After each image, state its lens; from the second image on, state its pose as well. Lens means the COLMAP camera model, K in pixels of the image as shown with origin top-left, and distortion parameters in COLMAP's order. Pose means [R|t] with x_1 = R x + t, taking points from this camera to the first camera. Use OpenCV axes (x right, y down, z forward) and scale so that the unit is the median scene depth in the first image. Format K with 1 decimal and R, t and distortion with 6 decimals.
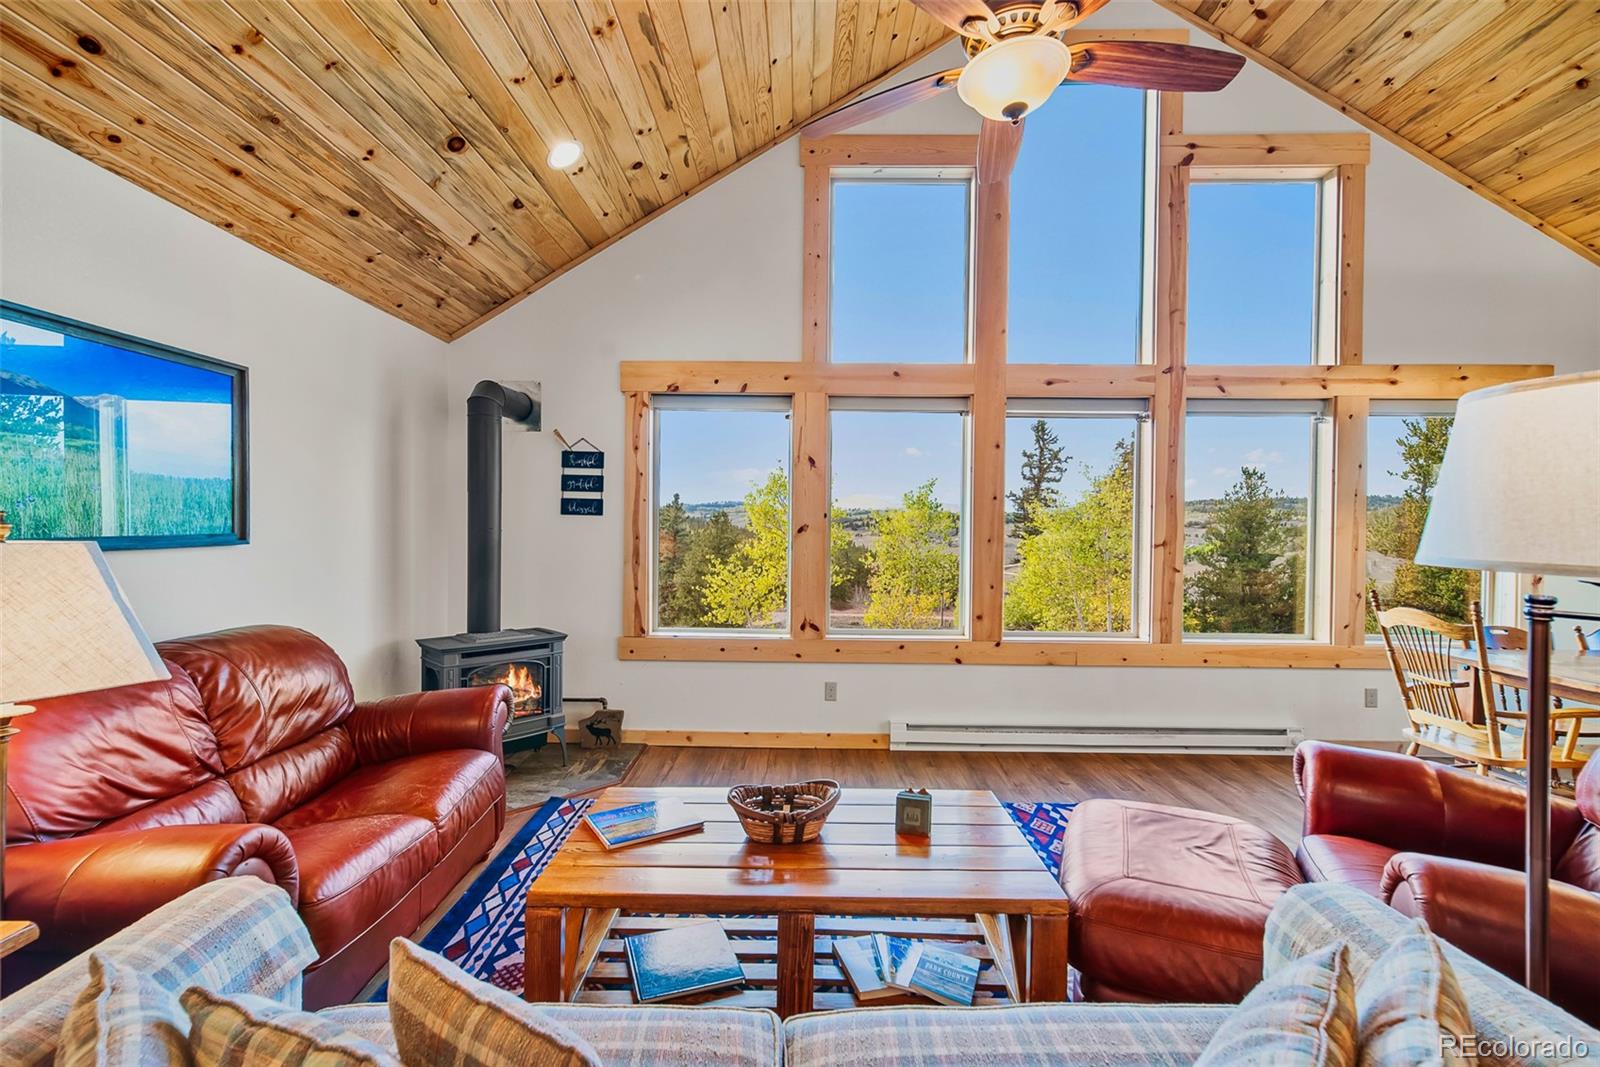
lens RADIAL K [[701.1, 0, 796.6], [0, 701.1, 533.6], [0, 0, 1]] dist [0.009122, 0.000252]
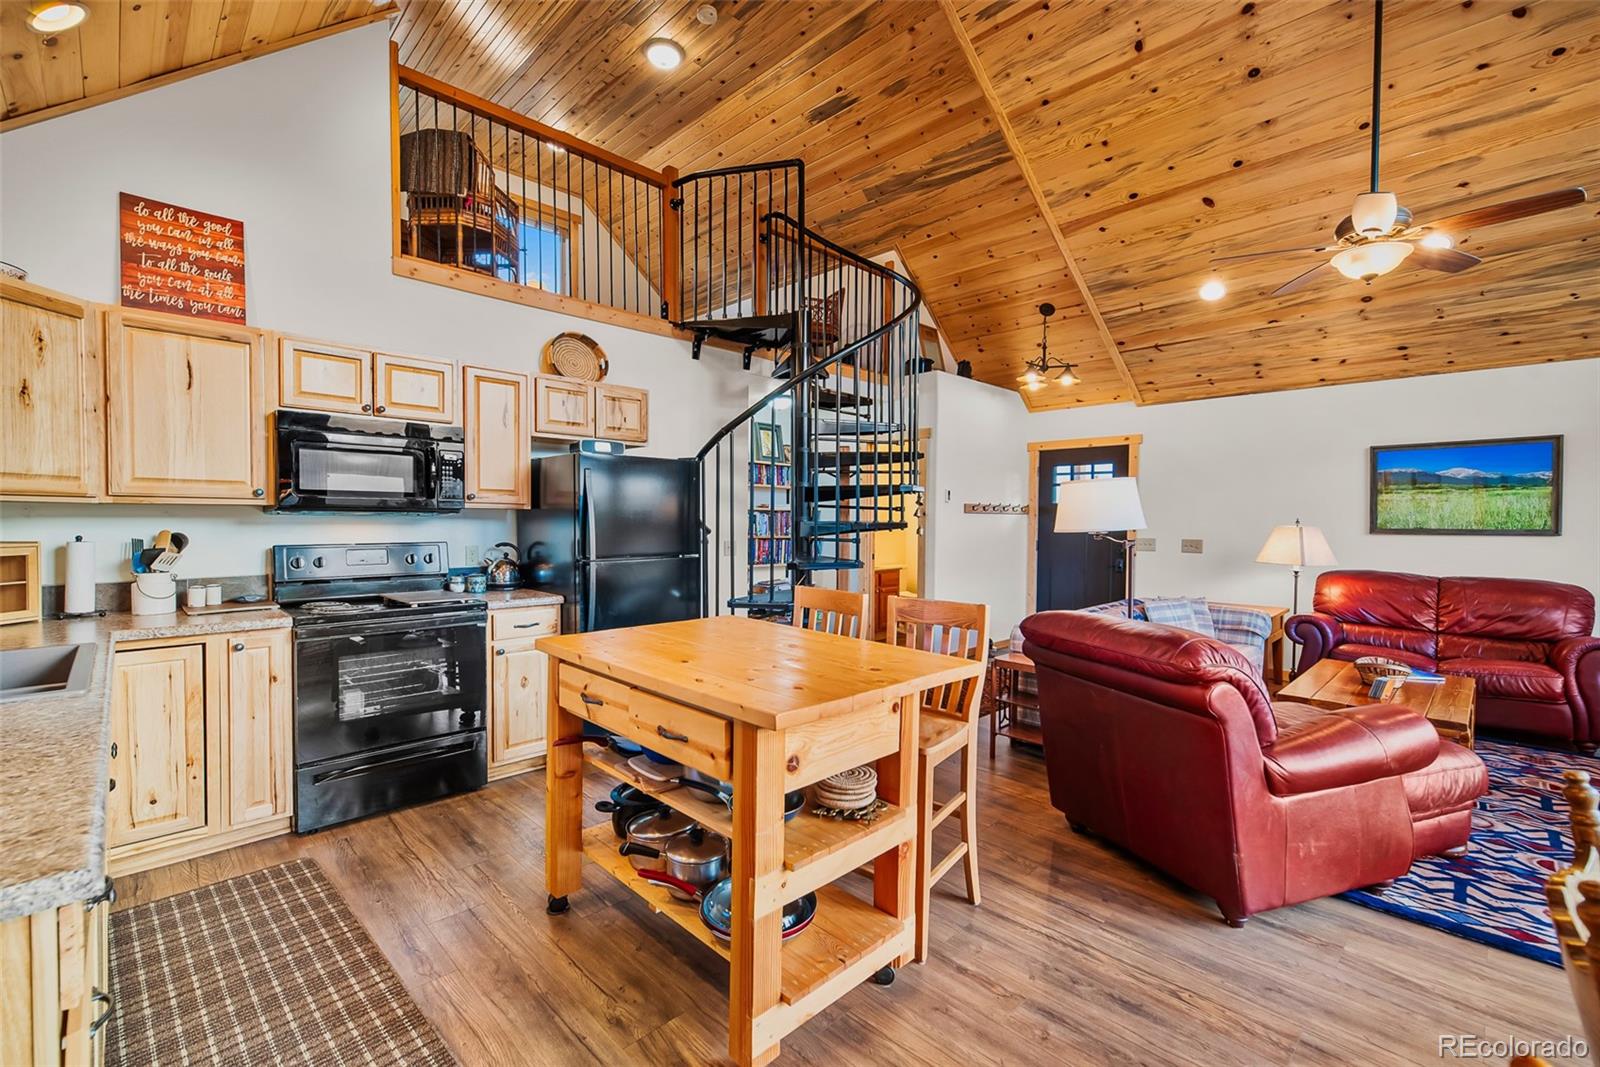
lens RADIAL K [[688.4, 0, 796.7], [0, 688.4, 534.1], [0, 0, 1]] dist [0.008756, 0.000197]
pose [[-0.706293, 0.002479, -0.707916, 1.150146], [-0.021970, 0.999435, 0.025420, 0.005345], [0.707579, 0.033507, -0.705839, 0.567584]]
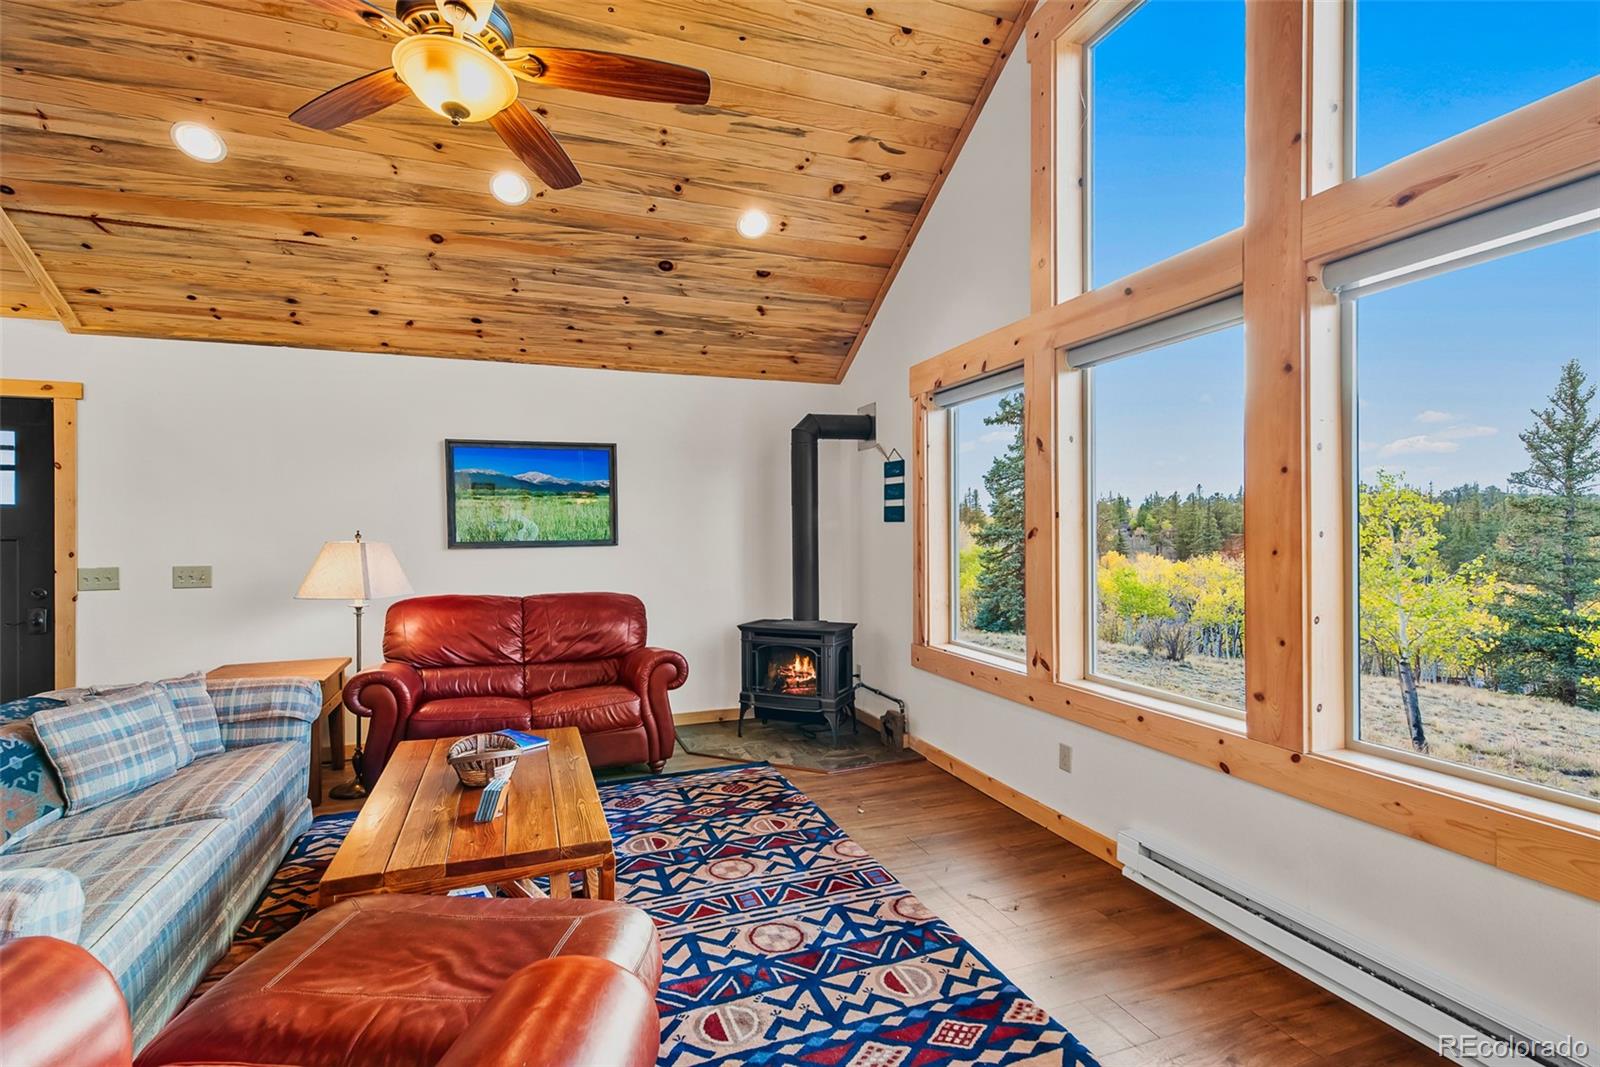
lens RADIAL K [[708.1, 0, 798.6], [0, 708.1, 531.2], [0, 0, 1]] dist [0.011854, 0.000188]
pose [[0.333293, -0.011973, -0.942747, 0.651935], [-0.000838, 0.999915, -0.012995, 0.001353], [0.942823, 0.005121, 0.333254, 0.543232]]
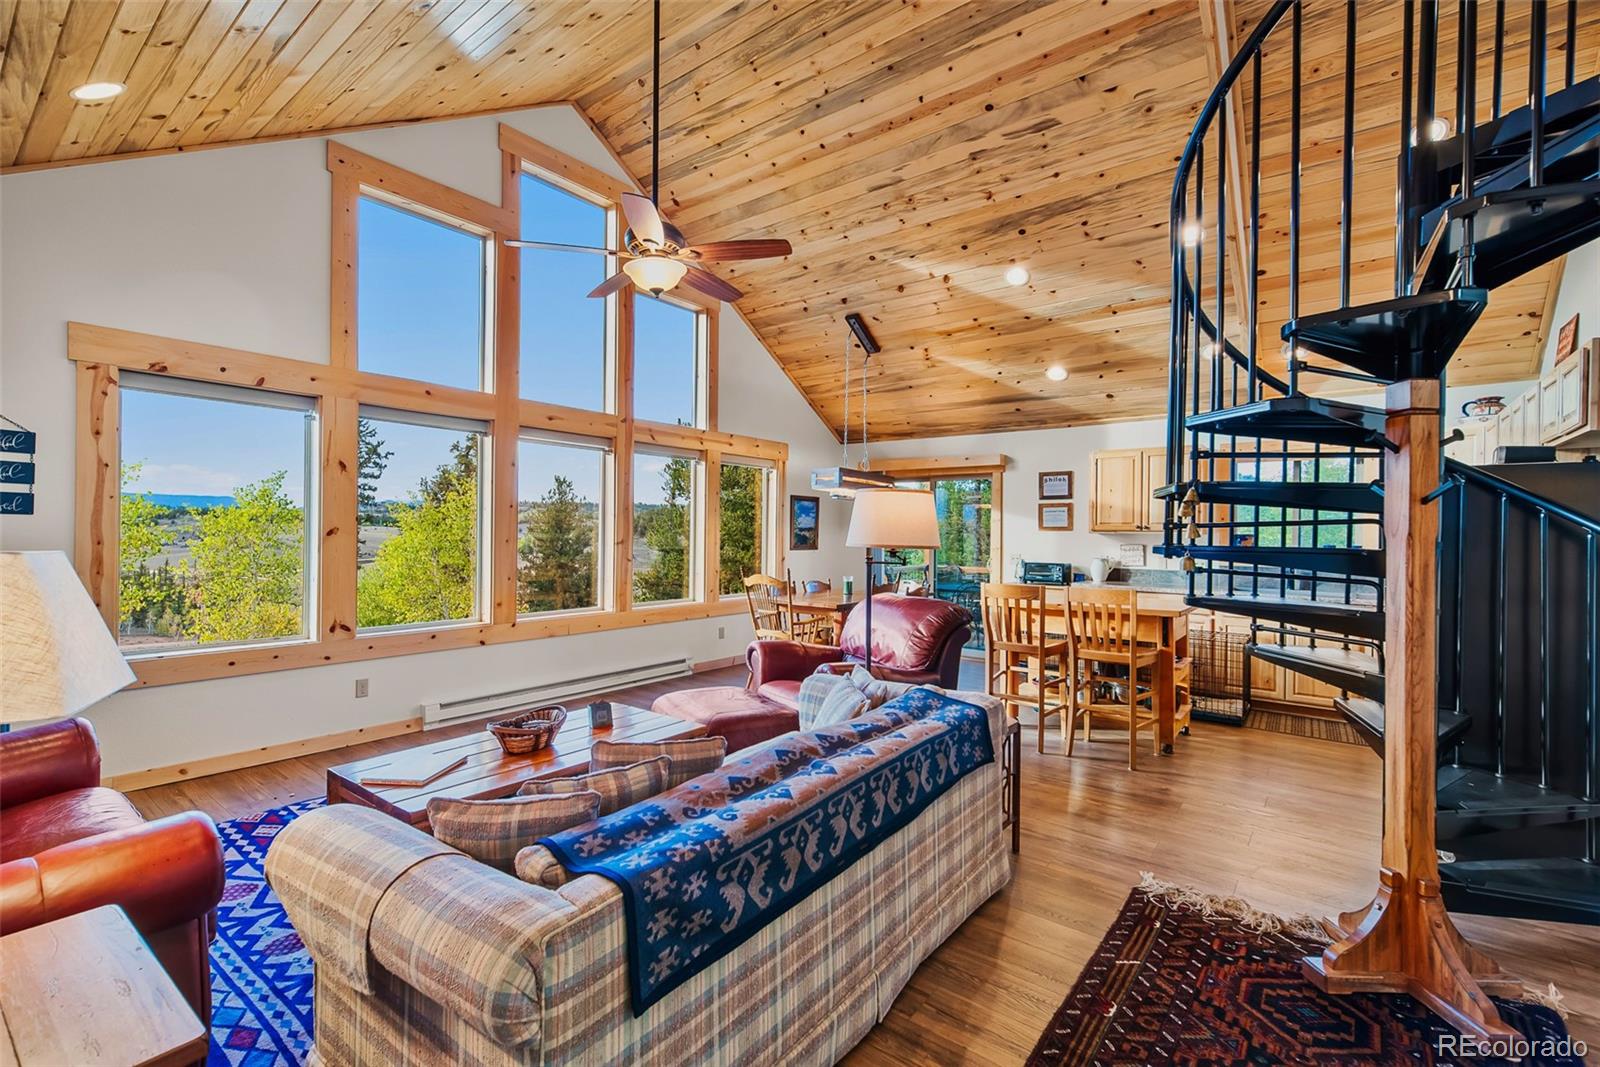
lens RADIAL K [[698.4, 0, 797.2], [0, 698.4, 534.3], [0, 0, 1]] dist [0.008351, 0.000737]
pose [[0.606818, -0.004706, 0.794827, -0.389368], [0.003350, 0.999989, 0.003362, -0.004196], [-0.794833, 0.000623, 0.606827, -0.142647]]
